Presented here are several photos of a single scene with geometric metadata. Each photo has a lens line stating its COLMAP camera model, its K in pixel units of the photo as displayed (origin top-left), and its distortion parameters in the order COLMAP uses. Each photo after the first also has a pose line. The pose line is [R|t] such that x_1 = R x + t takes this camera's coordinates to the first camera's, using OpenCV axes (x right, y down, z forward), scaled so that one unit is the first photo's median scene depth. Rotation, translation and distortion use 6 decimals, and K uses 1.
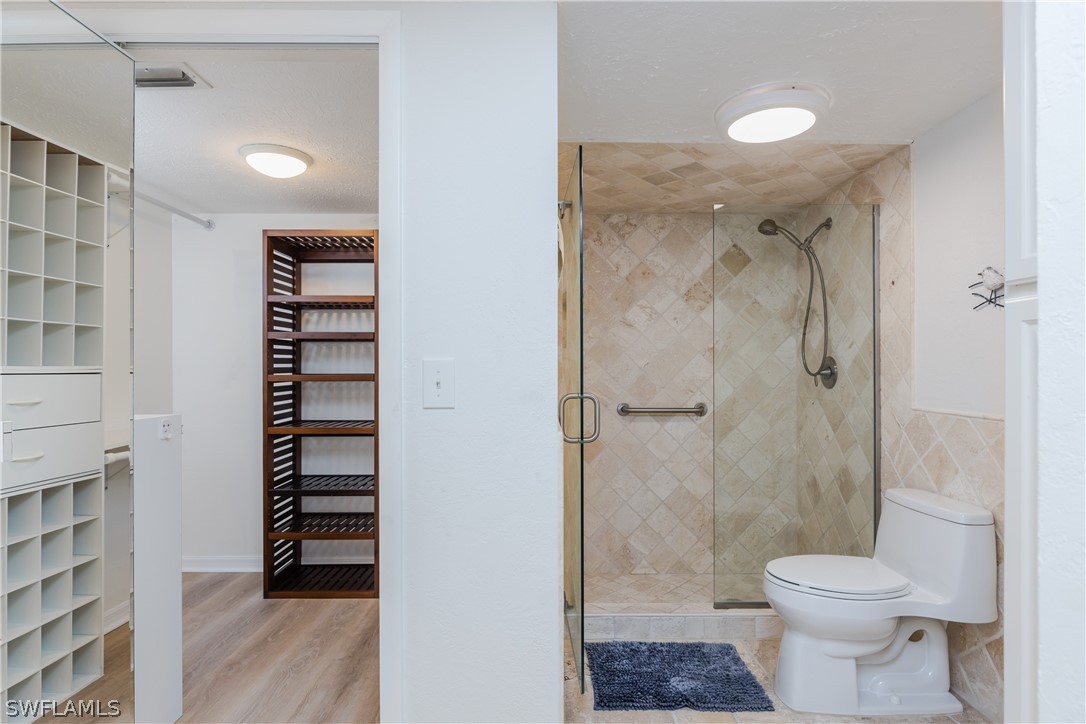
lens RADIAL K [[1188.5, 0, 543.2], [0, 1188.5, 362.1], [0, 0, 1]] dist [0.003043, 0.000000]
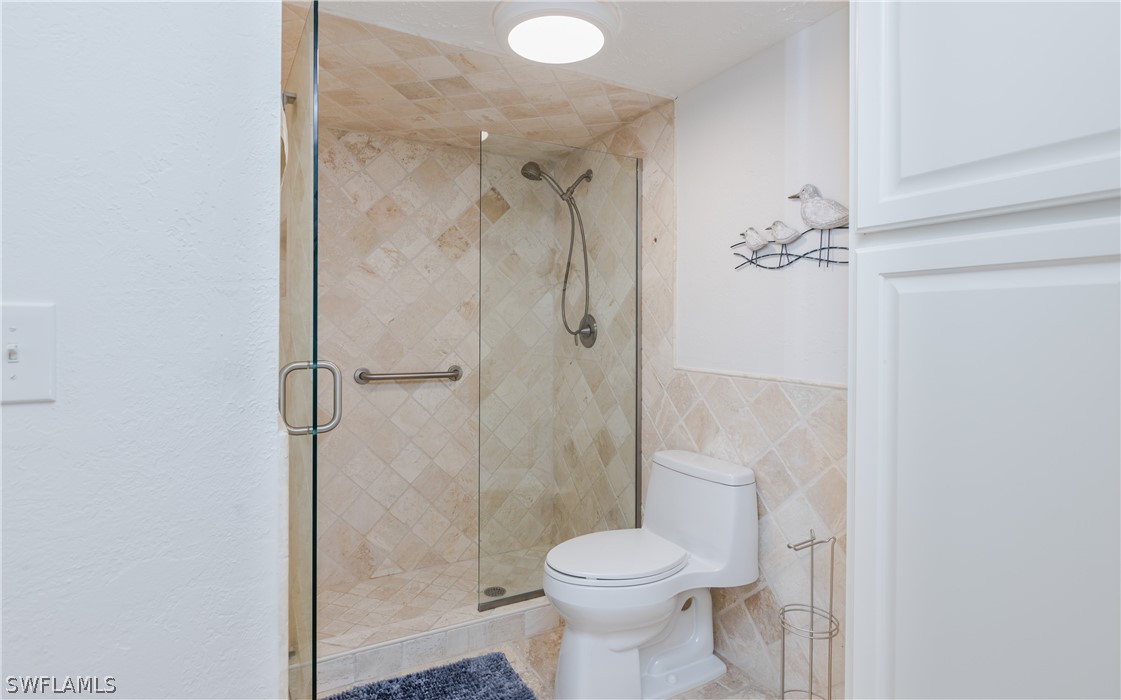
lens RADIAL K [[606.7, 0, 576.0], [0, 606.7, 327.2], [0, 0, 1]] dist [-0.002463, -0.000745]
pose [[0.877837, 0.005794, 0.478924, -0.002459], [-0.009473, 0.999941, 0.005265, 0.003261], [-0.478865, -0.009159, 0.877841, 0.589894]]
